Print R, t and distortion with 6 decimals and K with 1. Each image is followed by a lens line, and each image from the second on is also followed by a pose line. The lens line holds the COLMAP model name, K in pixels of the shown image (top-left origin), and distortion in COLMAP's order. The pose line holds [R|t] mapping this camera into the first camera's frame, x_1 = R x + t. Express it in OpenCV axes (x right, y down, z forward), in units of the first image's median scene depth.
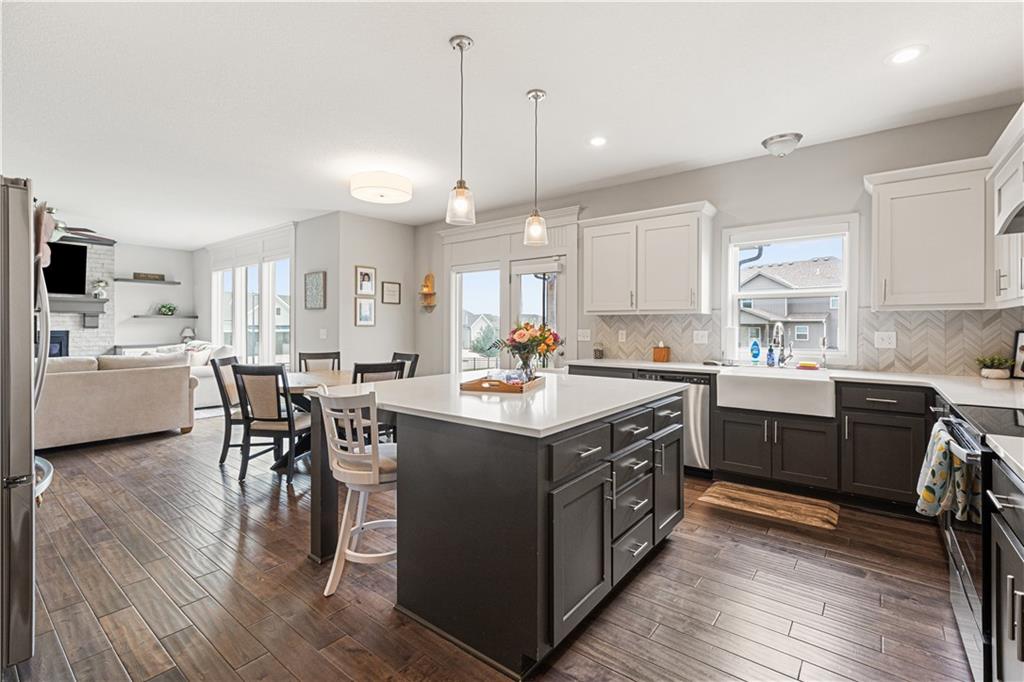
lens RADIAL K [[464.3, 0, 510.4], [0, 464.3, 327.6], [0, 0, 1]] dist [0.002765, 0.002188]
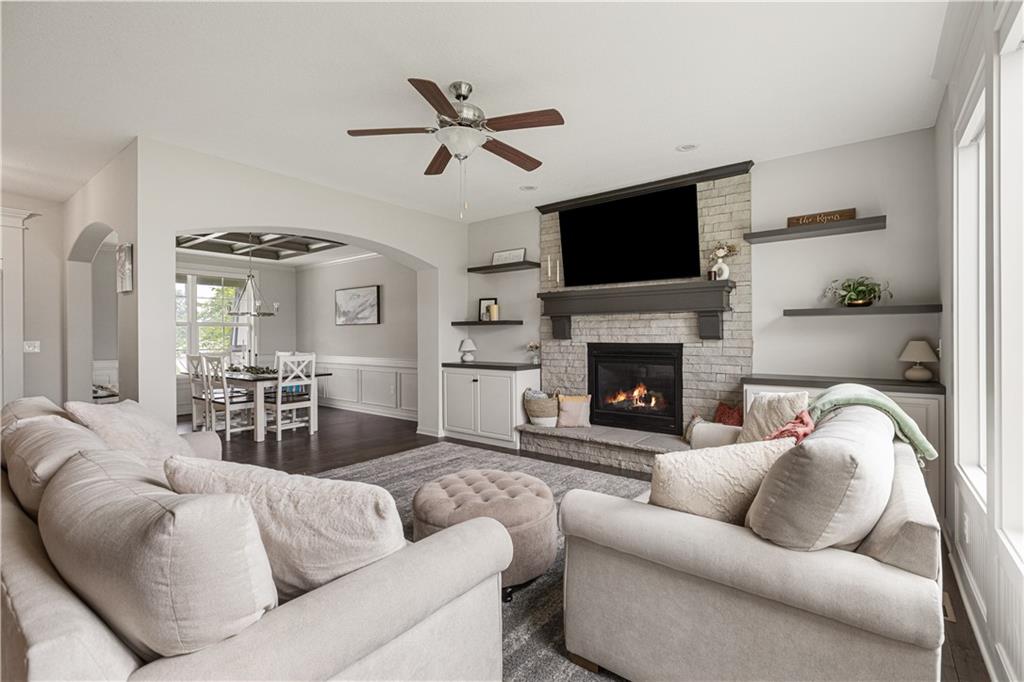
lens RADIAL K [[464.3, 0, 512.0], [0, 464.3, 337.0], [0, 0, 1]] dist [0.002765, 0.002188]
pose [[0.009176, 0.000218, -0.999958, -0.454453], [0.003955, 0.999992, 0.000254, -0.002592], [0.999950, -0.003957, 0.009175, 0.928955]]
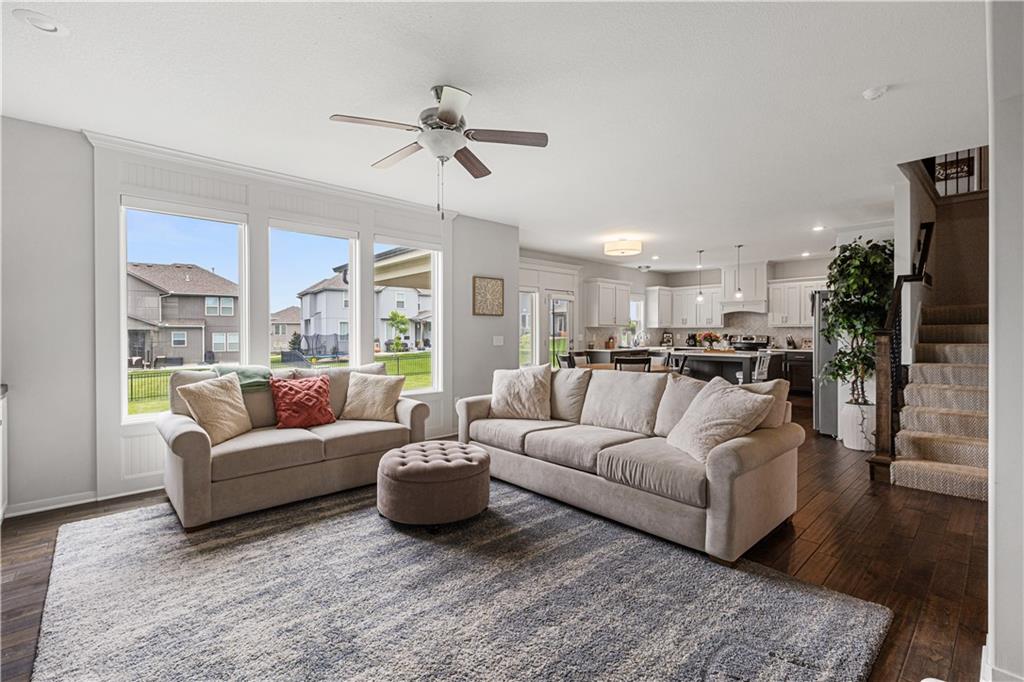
lens RADIAL K [[464.3, 0, 512.5], [0, 464.3, 334.4], [0, 0, 1]] dist [0.002765, 0.002188]
pose [[0.148222, -0.006071, 0.988935, -1.294983], [0.003879, 0.999977, 0.005557, -0.005165], [-0.988946, 0.003013, 0.148243, 0.759248]]
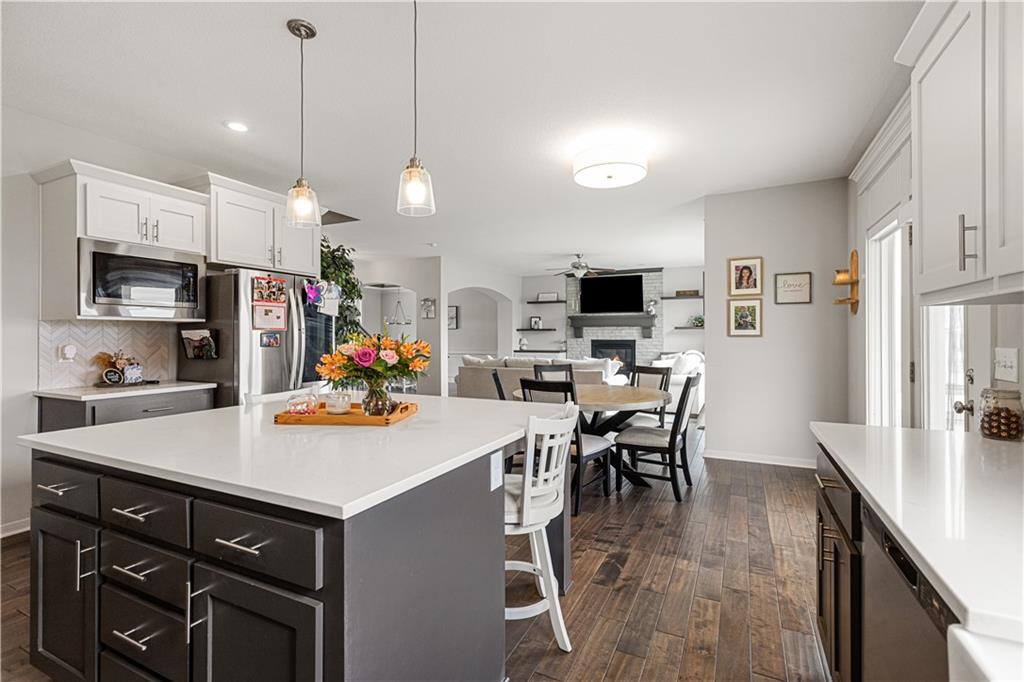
lens RADIAL K [[464.3, 0, 519.0], [0, 464.3, 333.8], [0, 0, 1]] dist [0.002765, 0.002188]
pose [[0.230414, -0.007201, -0.973066, 0.318886], [0.001125, 0.999974, -0.007134, -0.001771], [0.973092, 0.000549, 0.230416, 0.434469]]
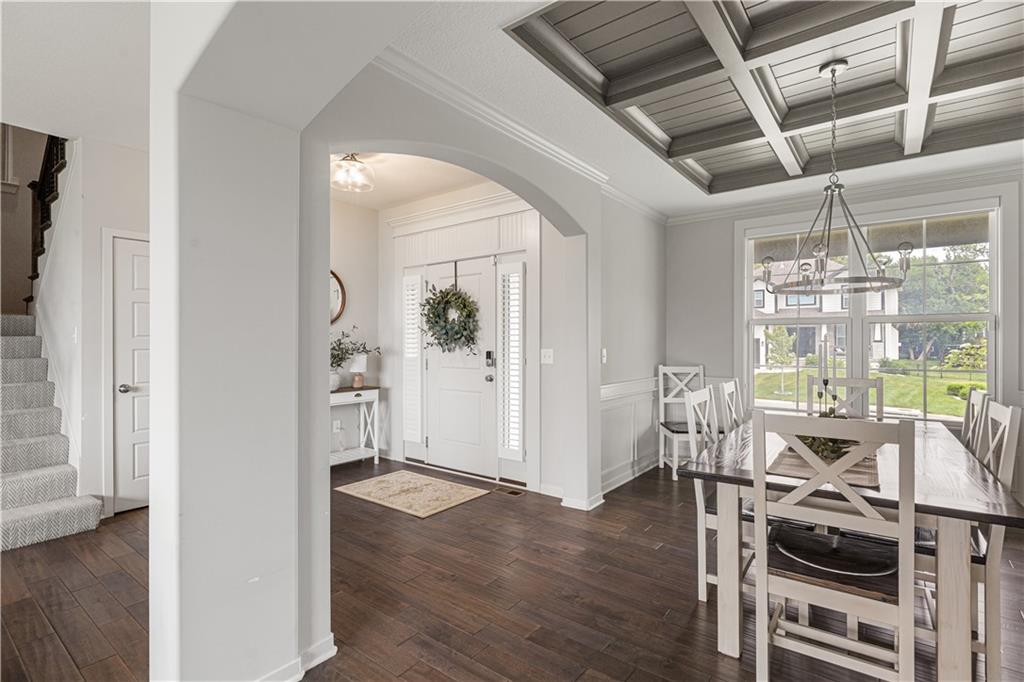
lens RADIAL K [[492.2, 0, 509.2], [0, 492.2, 339.8], [0, 0, 1]] dist [0.001857, -0.000485]
pose [[-0.999880, 0.001812, -0.015386, -1.158290], [0.001873, 0.999991, -0.003927, -0.008630], [0.015379, -0.003955, -0.999874, 0.785143]]
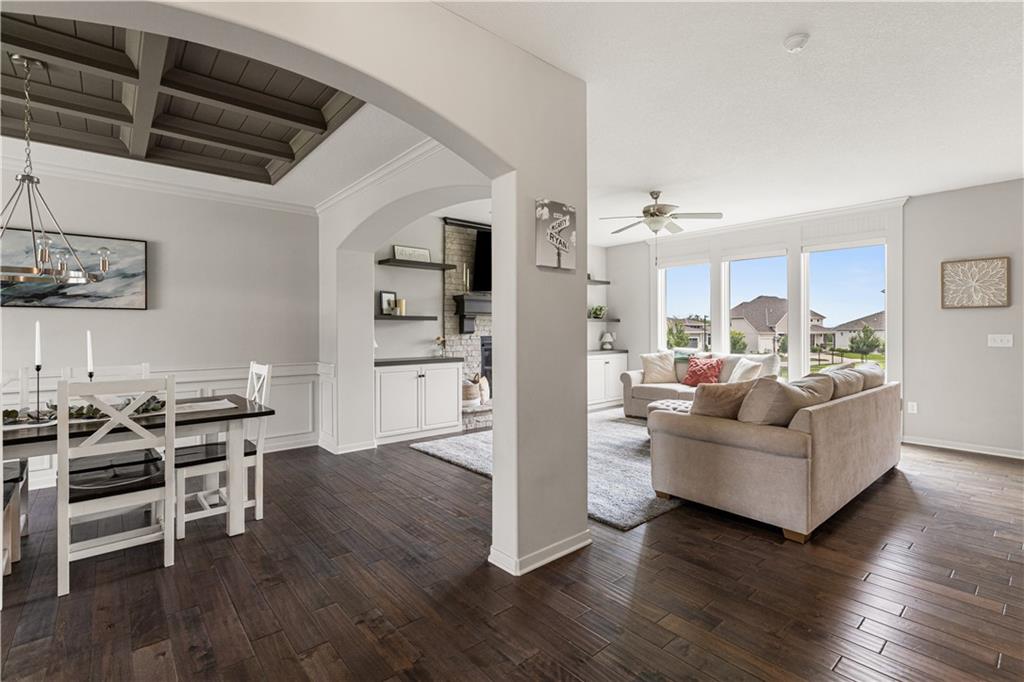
lens RADIAL K [[464.3, 0, 509.4], [0, 464.3, 331.1], [0, 0, 1]] dist [0.002765, 0.002188]
pose [[0.981165, -0.003213, -0.193146, -0.965704], [0.003595, 0.999992, 0.001629, -0.005375], [0.193139, -0.002293, 0.981169, 0.103663]]
